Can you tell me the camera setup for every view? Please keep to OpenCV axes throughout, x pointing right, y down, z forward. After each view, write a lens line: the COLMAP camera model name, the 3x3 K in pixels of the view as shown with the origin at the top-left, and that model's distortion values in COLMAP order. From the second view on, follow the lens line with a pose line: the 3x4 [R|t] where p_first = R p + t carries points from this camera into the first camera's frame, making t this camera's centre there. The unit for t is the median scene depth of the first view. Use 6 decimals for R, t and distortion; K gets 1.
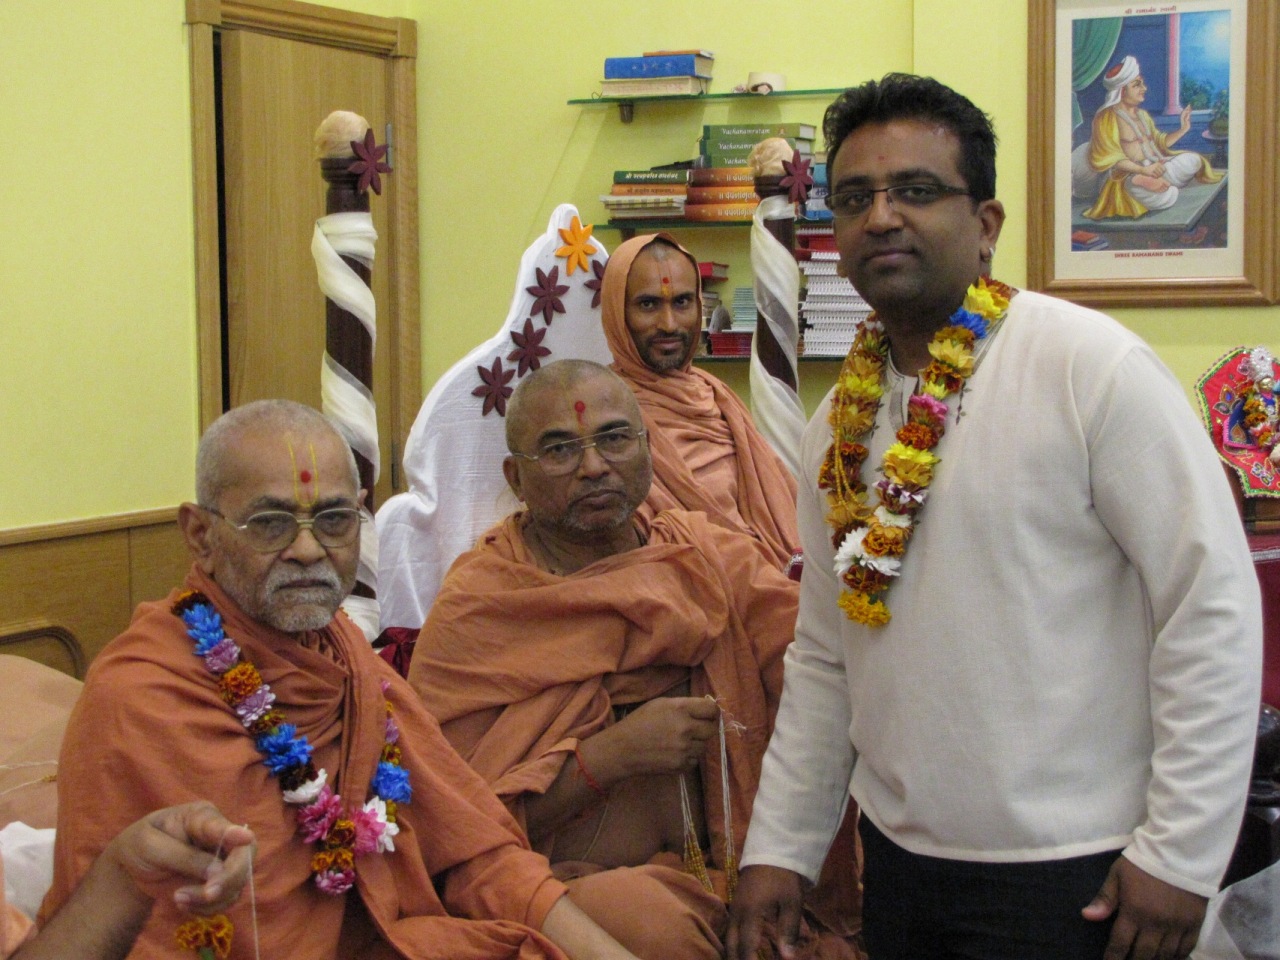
lens RADIAL K [[2775.9, 0, 640.0], [0, 2775.9, 479.0], [0, 0, 1]] dist [0.144254, 0.501271]
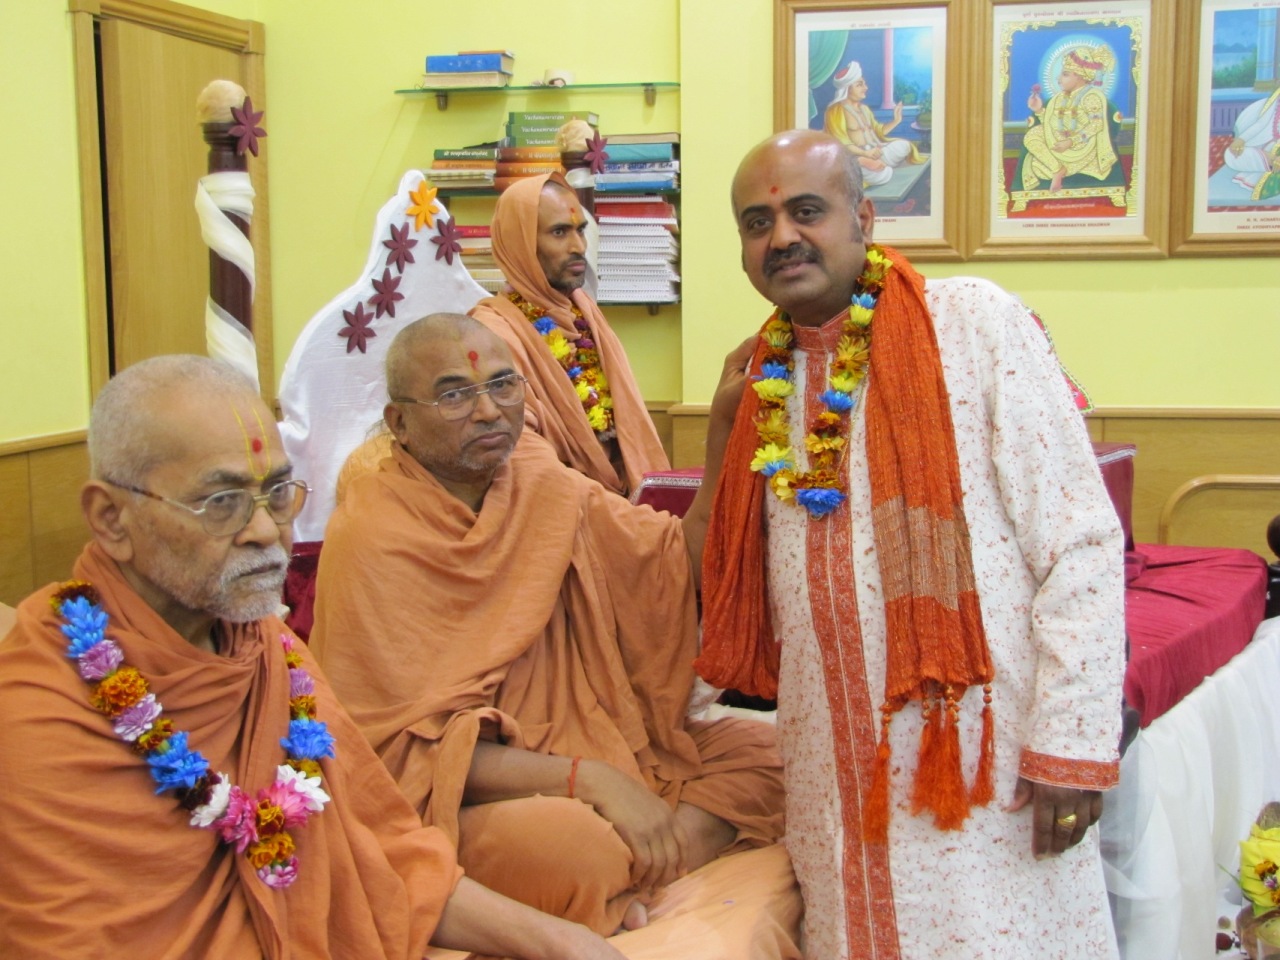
lens RADIAL K [[1804.8, 0, 640.2], [0, 1804.8, 465.6], [0, 0, 1]] dist [-0.009114, 0.341644]
pose [[0.988791, -0.013084, 0.148733, -0.042066], [0.006161, 0.998880, 0.046911, -0.009253], [-0.149180, -0.045469, 0.987764, 0.210406]]
